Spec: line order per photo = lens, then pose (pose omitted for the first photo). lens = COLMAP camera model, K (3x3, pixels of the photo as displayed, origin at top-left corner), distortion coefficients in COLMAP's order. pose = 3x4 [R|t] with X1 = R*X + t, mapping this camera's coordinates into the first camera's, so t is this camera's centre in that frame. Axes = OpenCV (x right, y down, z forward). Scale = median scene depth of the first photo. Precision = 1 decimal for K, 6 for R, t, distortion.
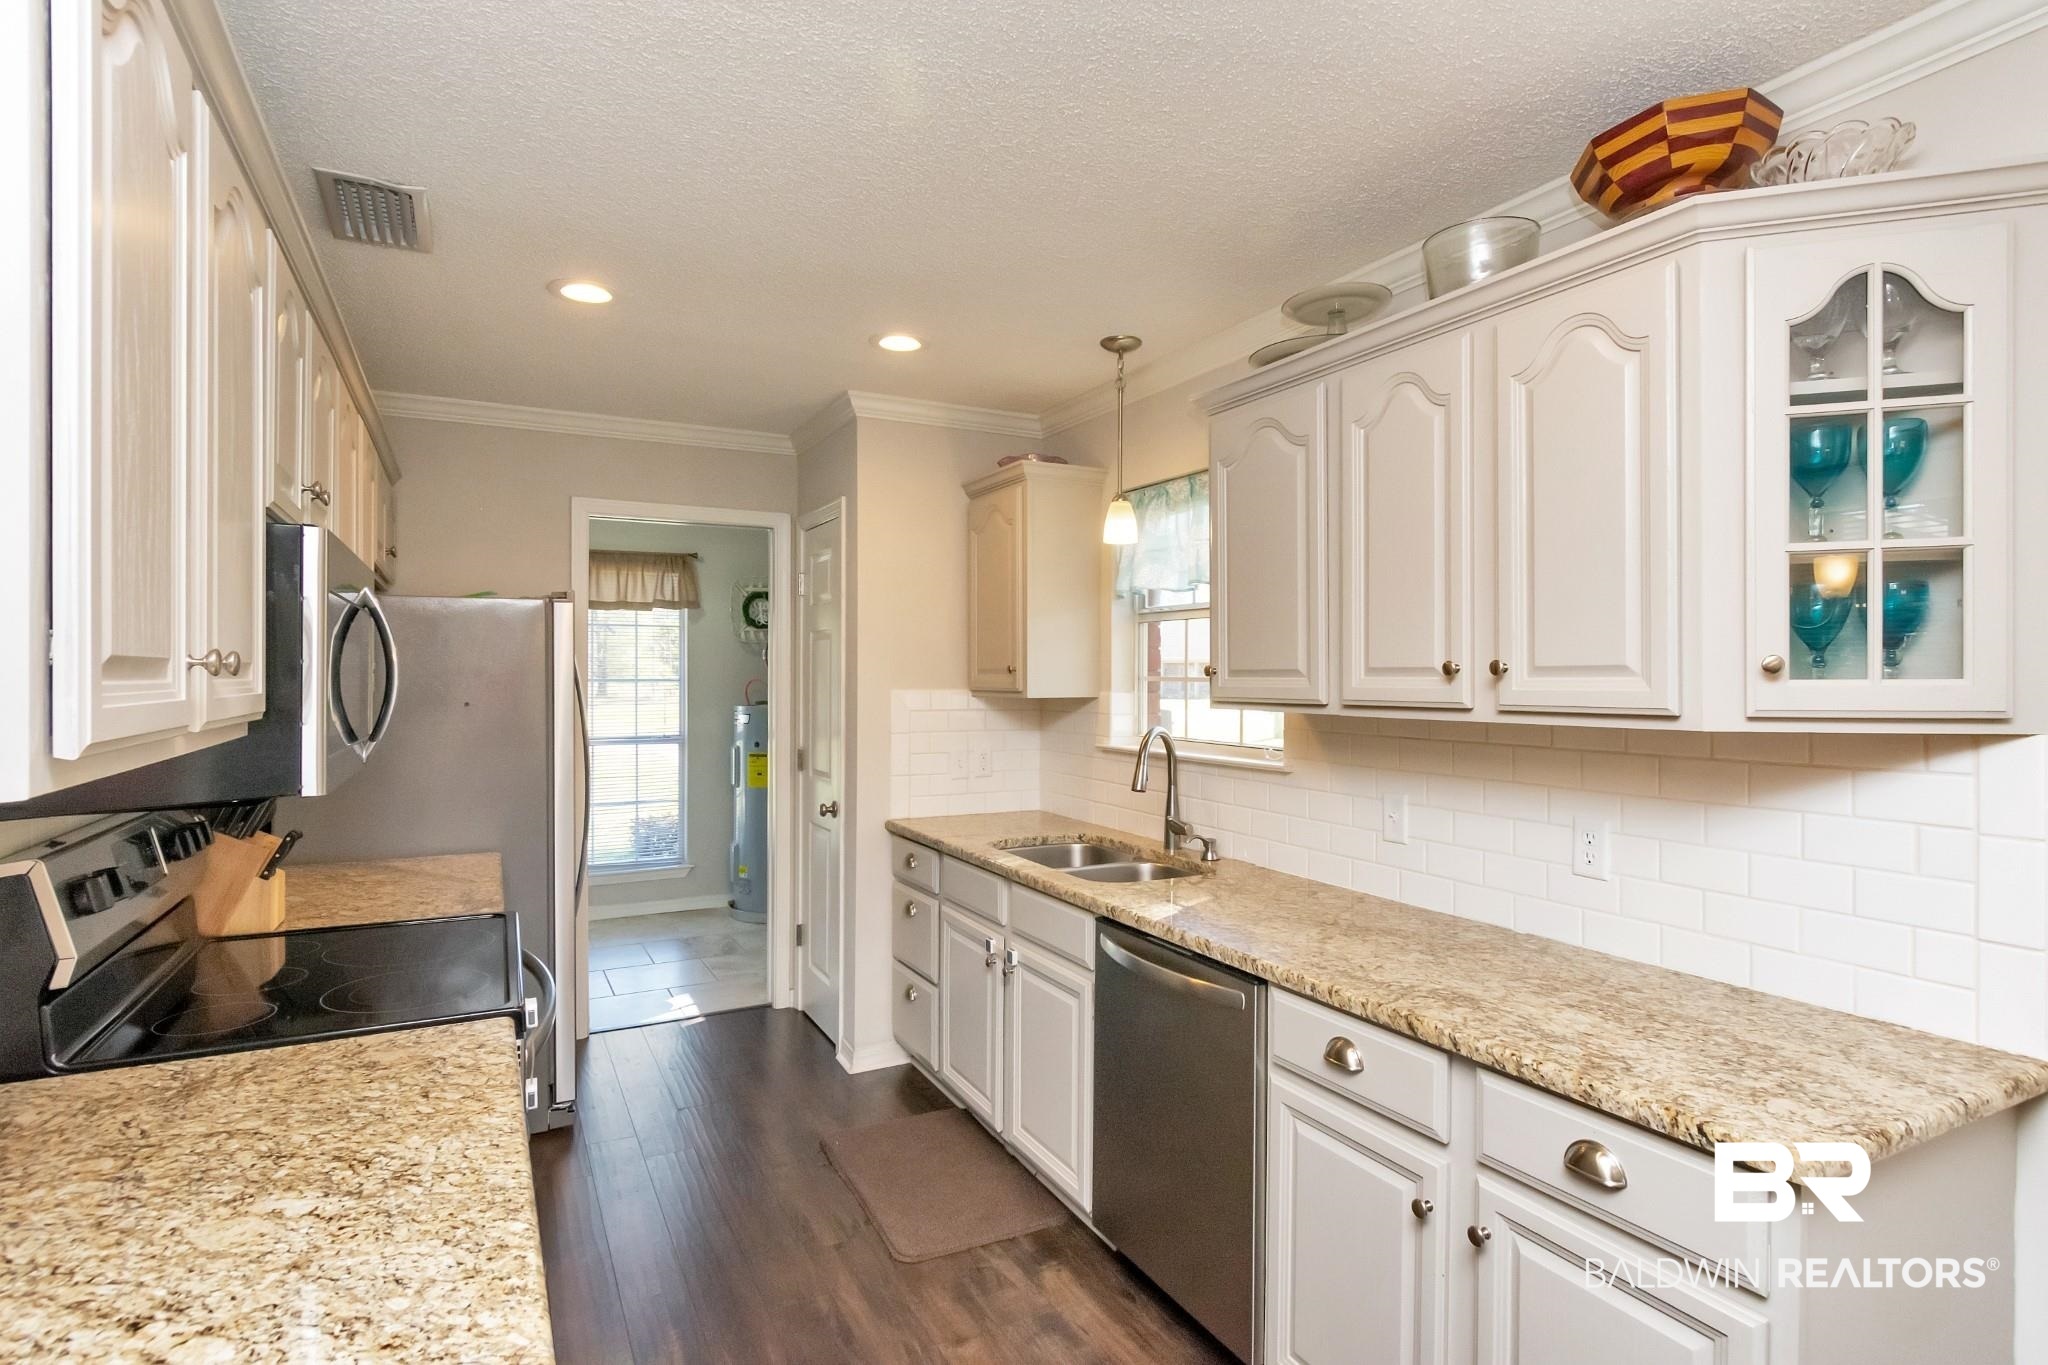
lens RADIAL K [[1072.1, 0, 1031.0], [0, 1072.1, 675.3], [0, 0, 1]] dist [0.001735, -0.001659]
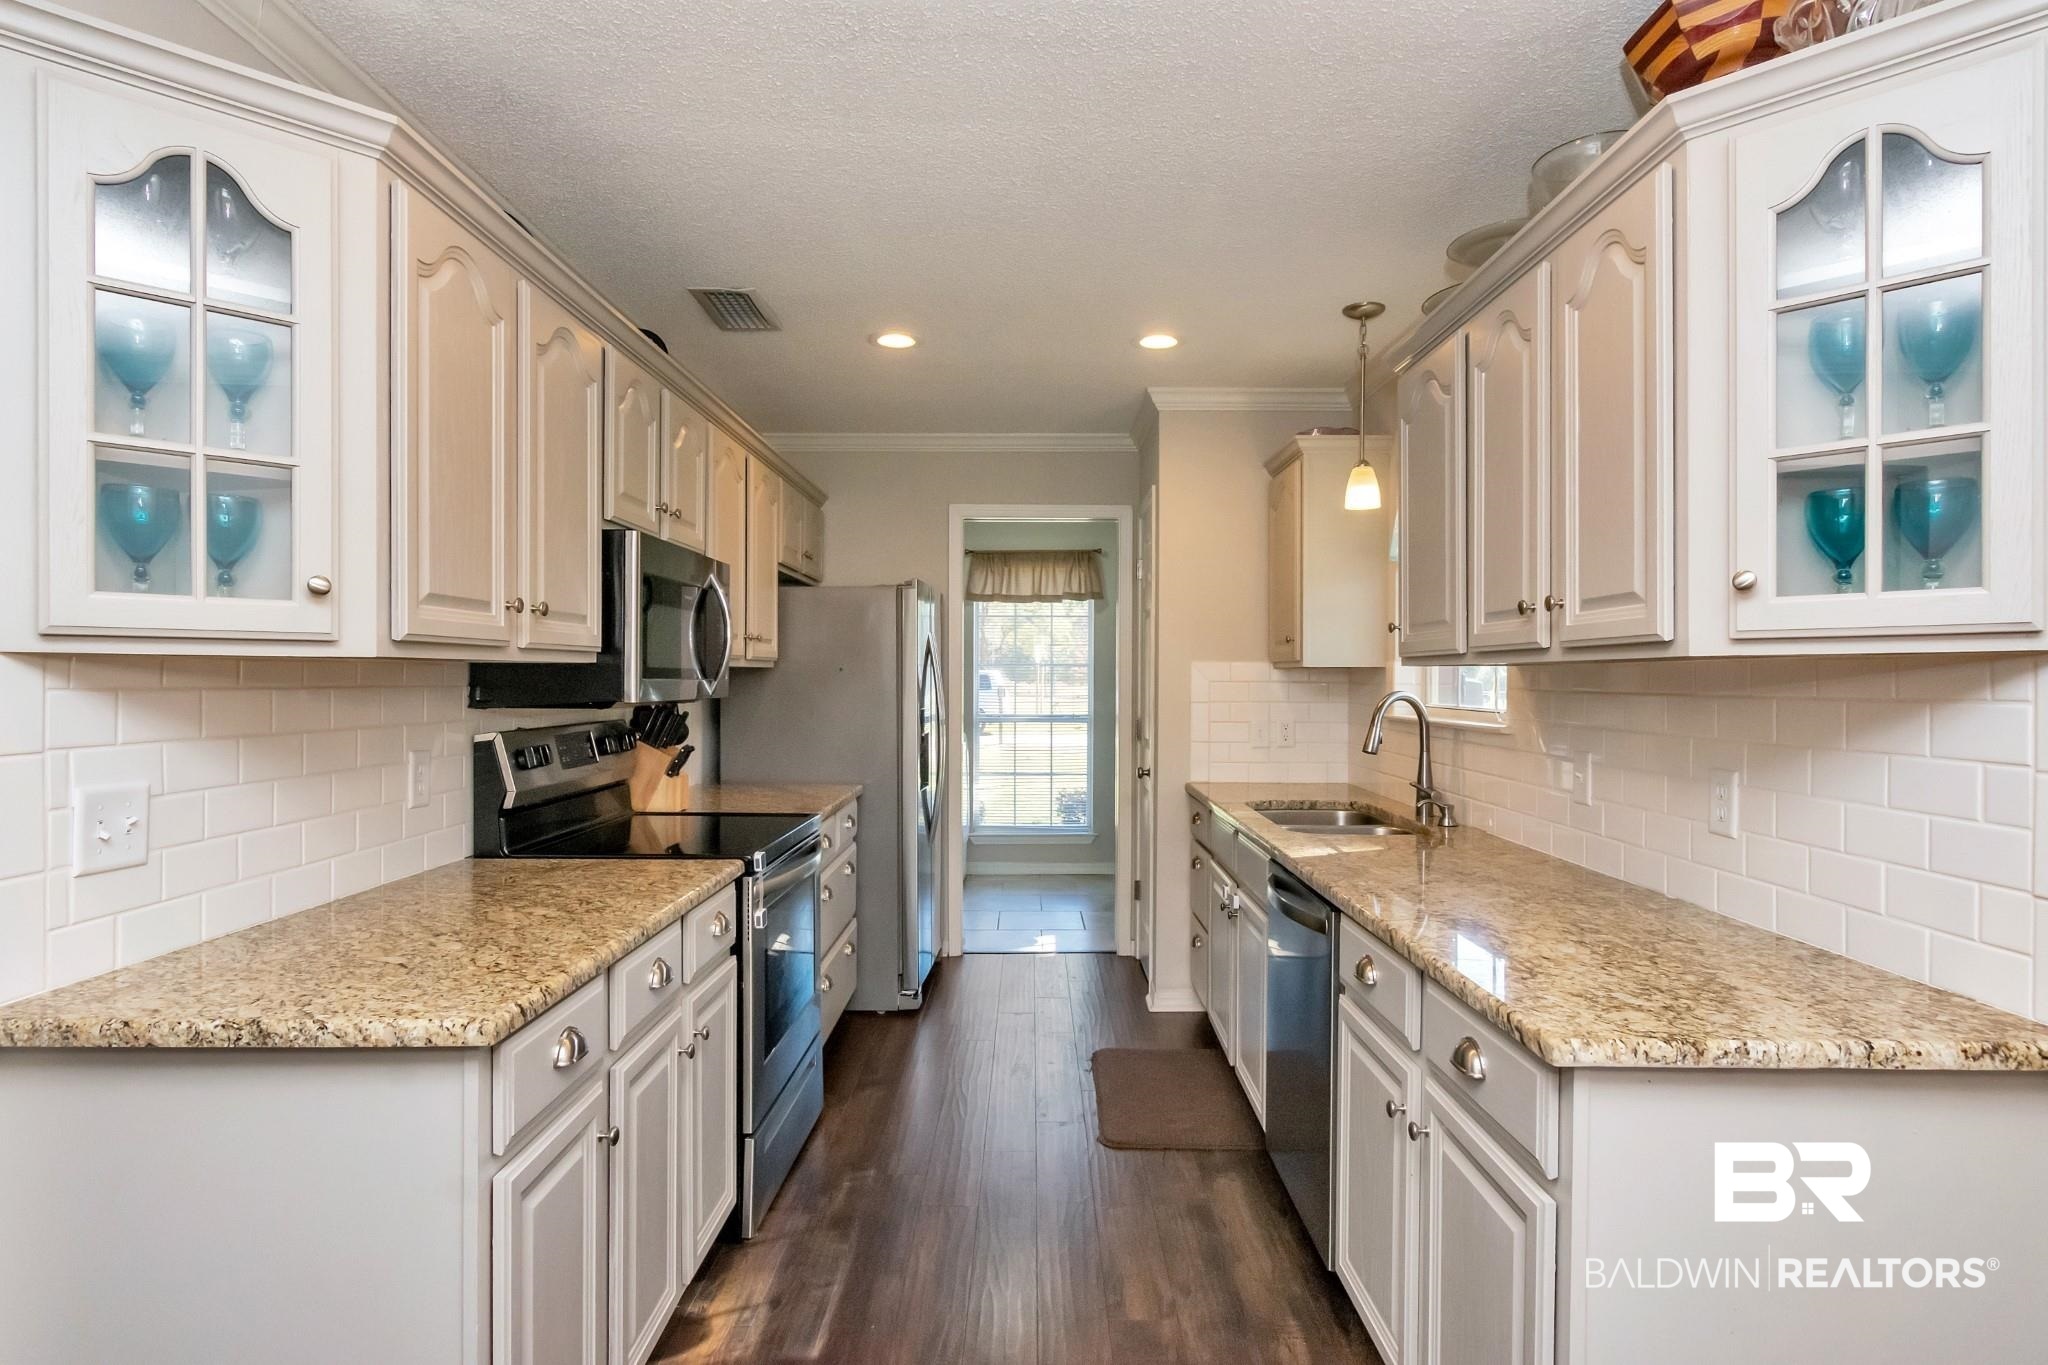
lens RADIAL K [[1123.8, 0, 1018.8], [0, 1123.8, 685.3], [0, 0, 1]] dist [0.000710, -0.001127]
pose [[0.876483, 0.003503, -0.481420, 0.318919], [-0.002180, 0.999992, 0.003308, 0.041470], [0.481428, -0.001850, 0.876484, -0.085146]]
